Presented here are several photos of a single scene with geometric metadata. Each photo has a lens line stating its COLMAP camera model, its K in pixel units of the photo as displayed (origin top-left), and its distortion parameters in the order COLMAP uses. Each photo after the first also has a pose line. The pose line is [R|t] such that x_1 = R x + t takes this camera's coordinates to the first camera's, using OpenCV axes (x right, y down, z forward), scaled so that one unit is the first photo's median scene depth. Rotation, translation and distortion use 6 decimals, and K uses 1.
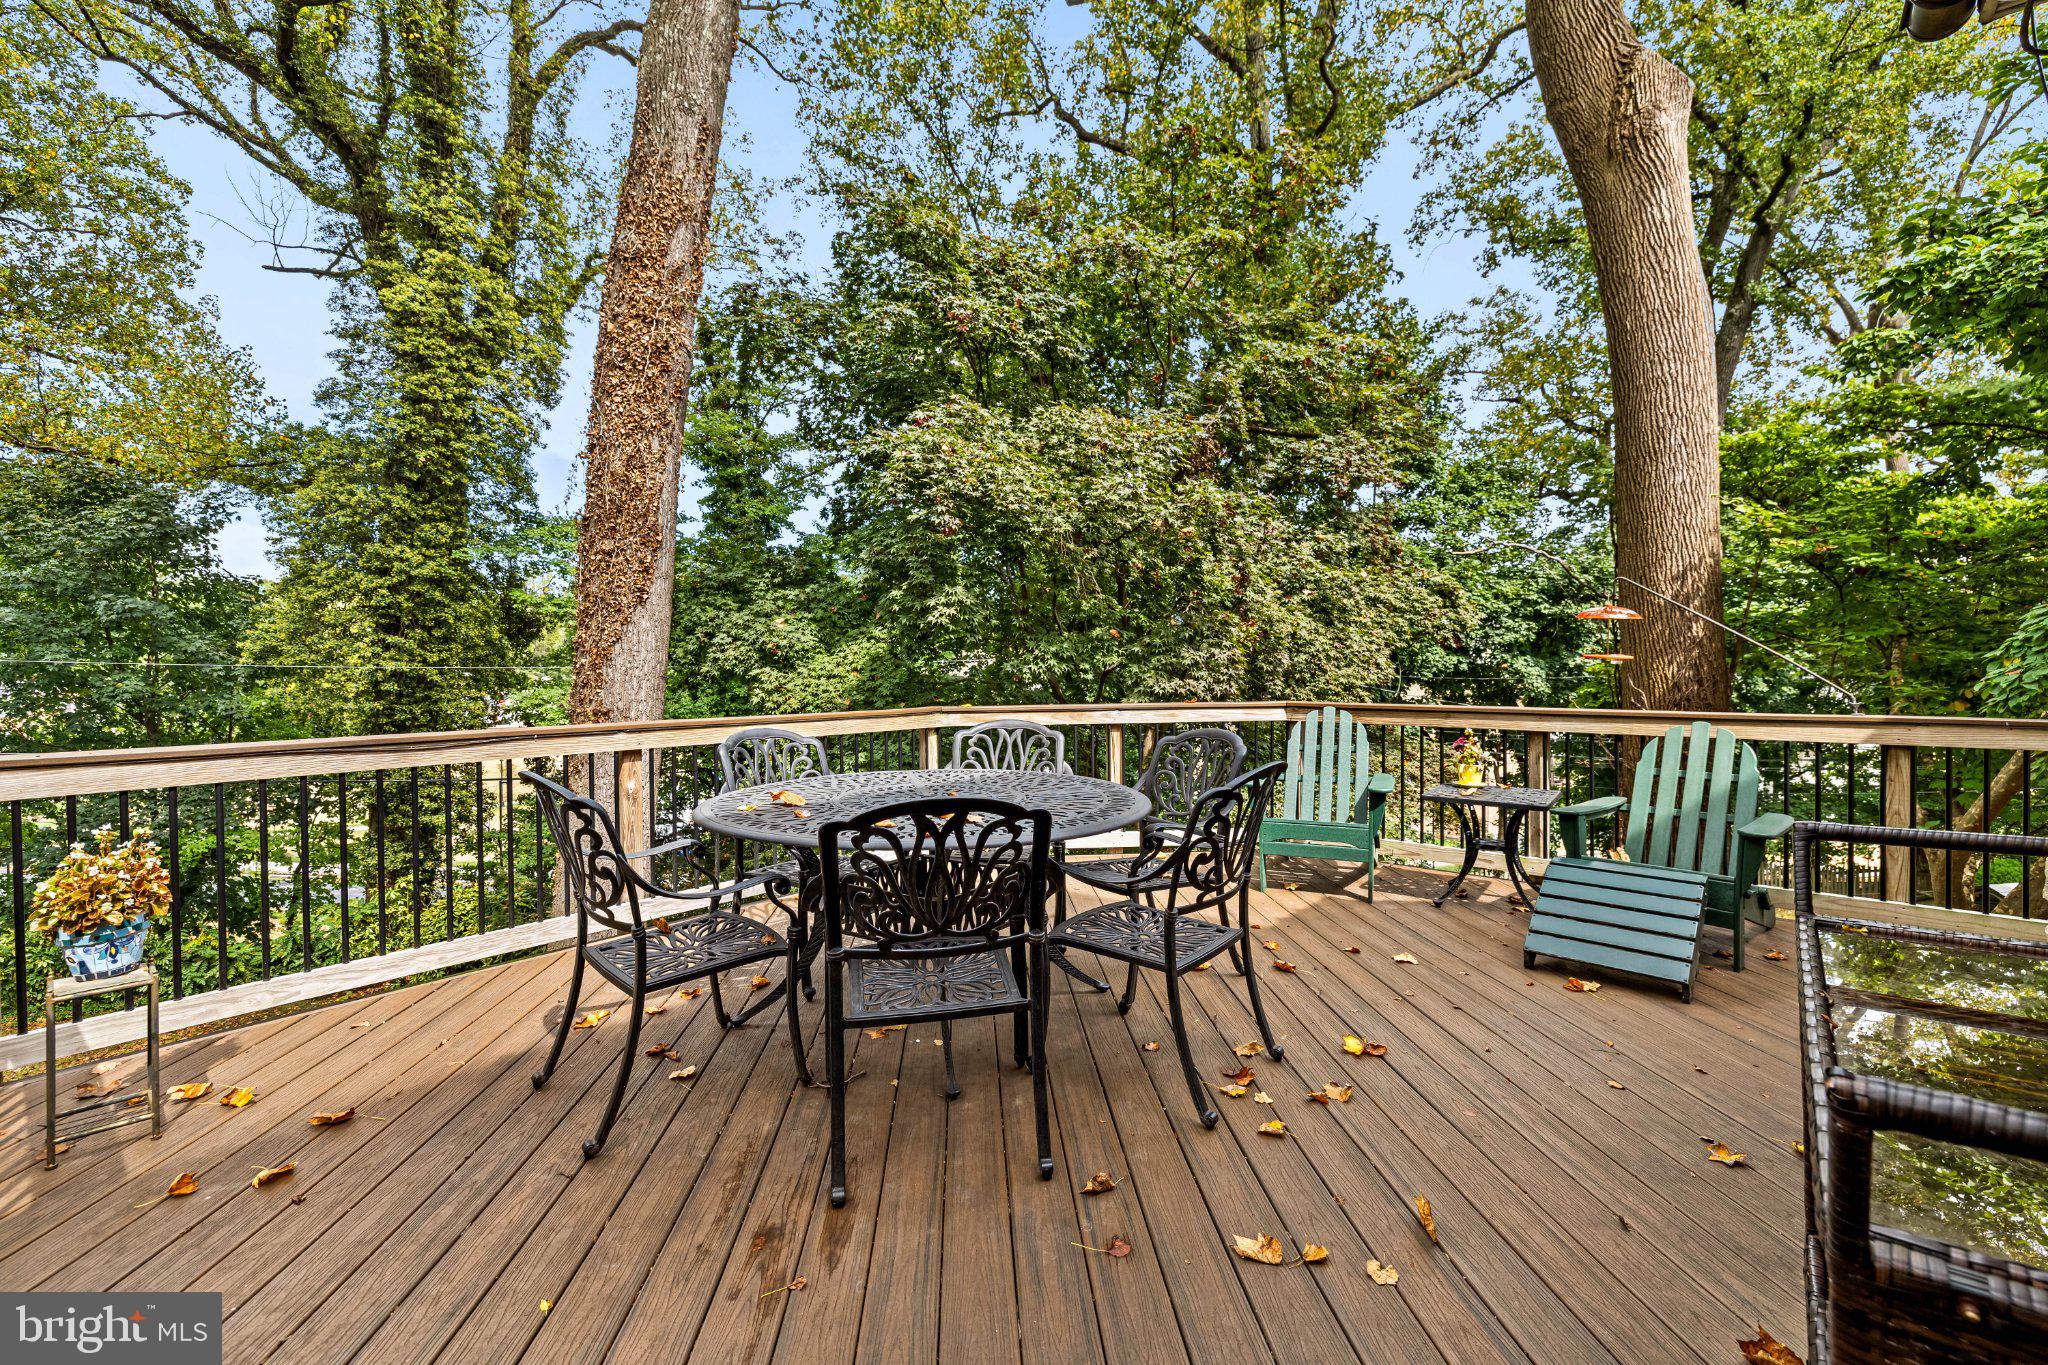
lens RADIAL K [[866.8, 0, 1029.2], [0, 866.8, 674.9], [0, 0, 1]] dist [0.003950, 0.001056]
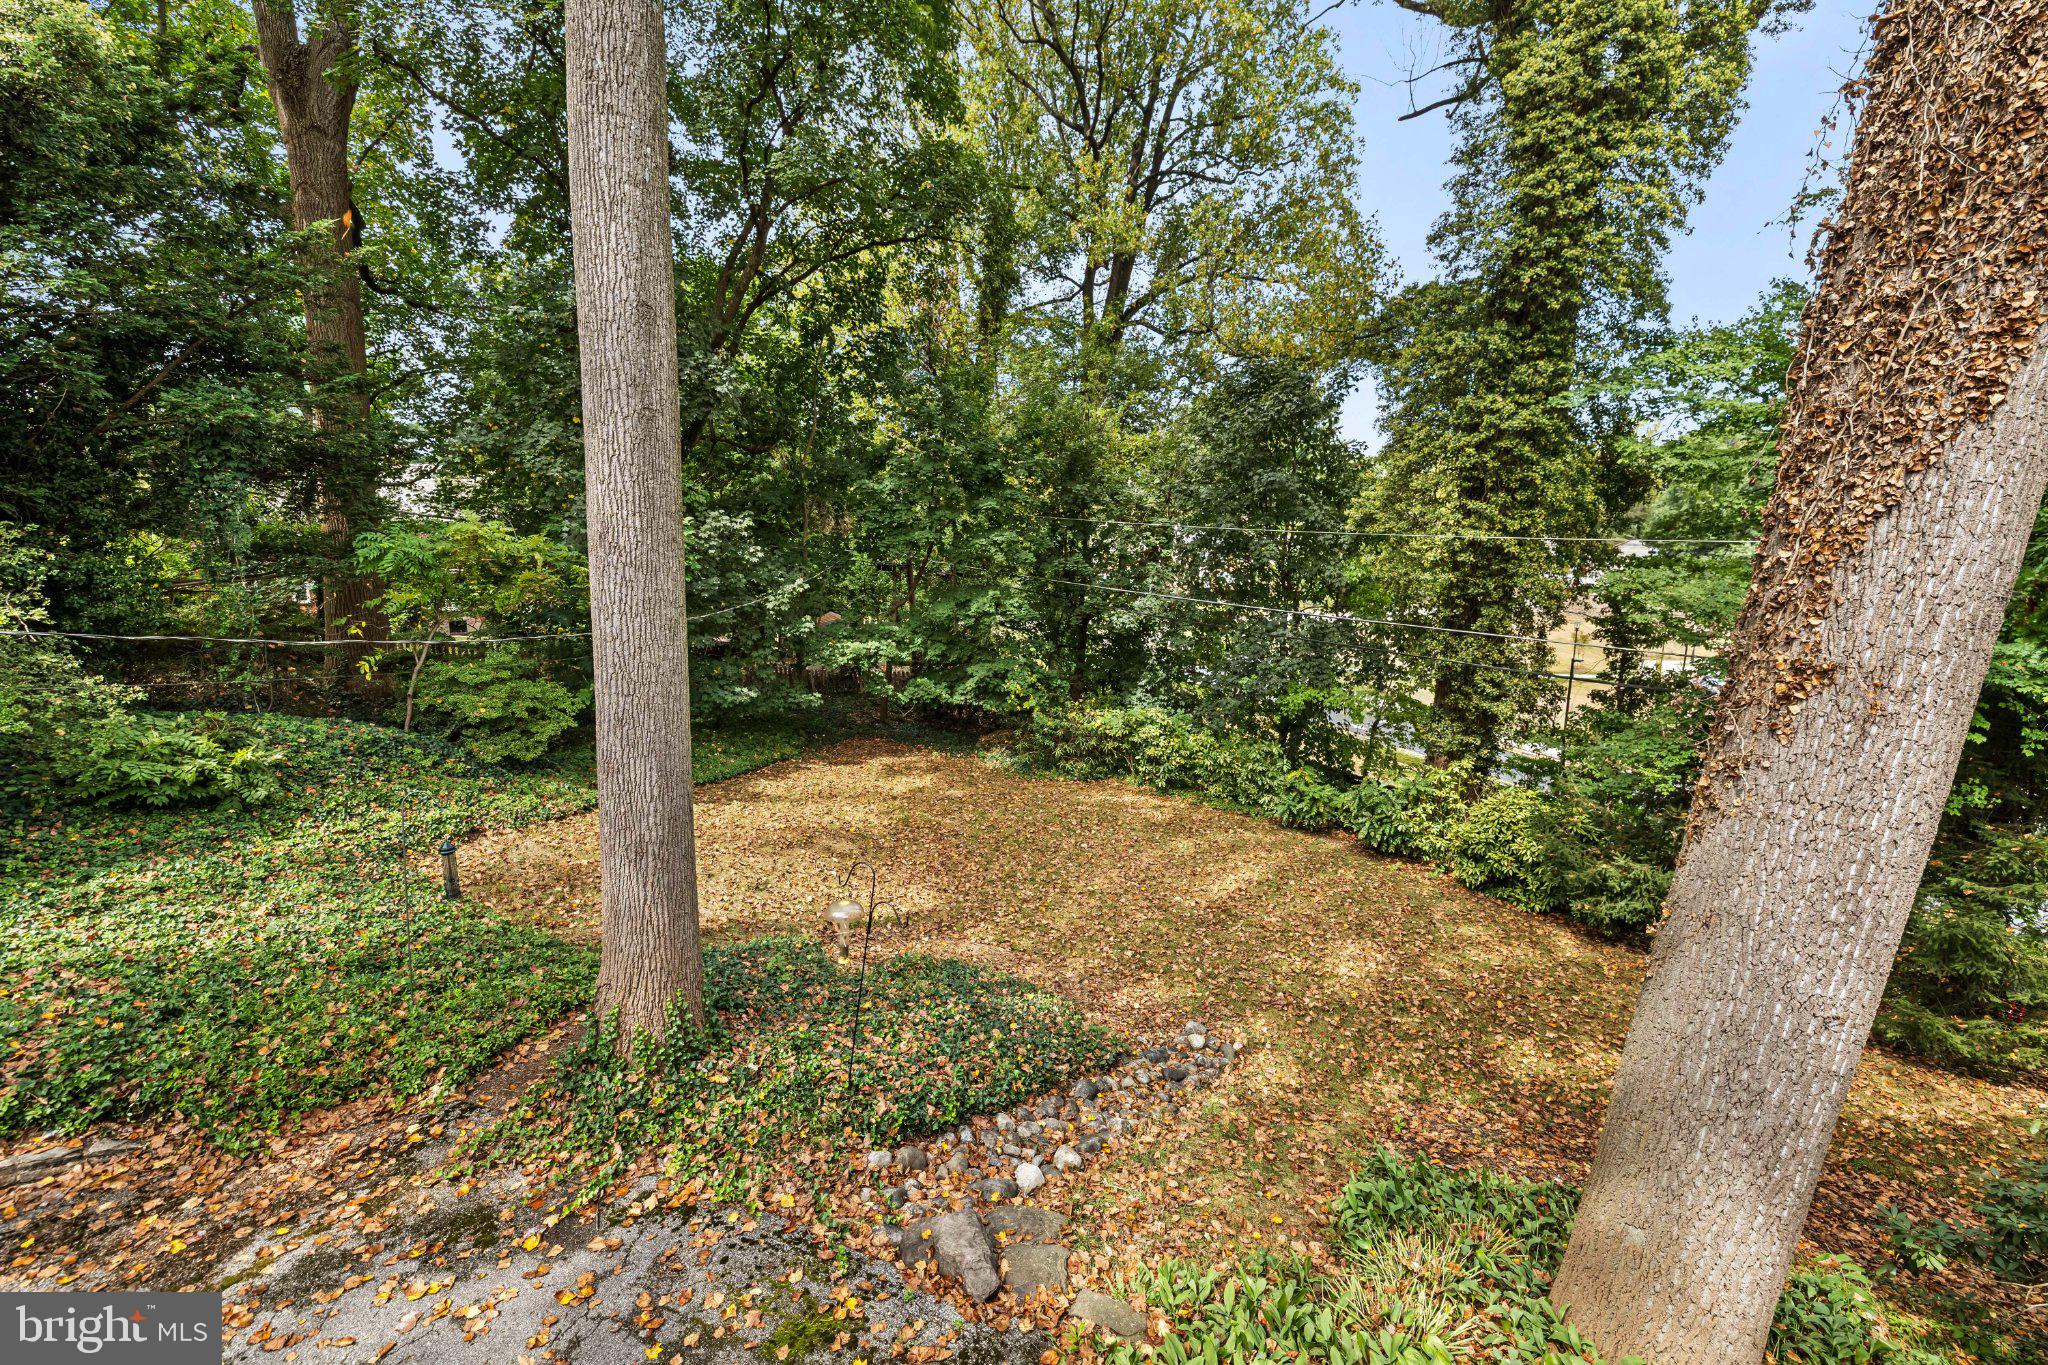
lens RADIAL K [[866.8, 0, 1029.2], [0, 866.8, 674.9], [0, 0, 1]] dist [0.003950, 0.001056]
pose [[0.443636, 0.157859, -0.882195, -0.114984], [-0.016573, 0.985642, 0.168035, -0.010731], [0.896054, -0.059925, 0.439882, 0.179698]]
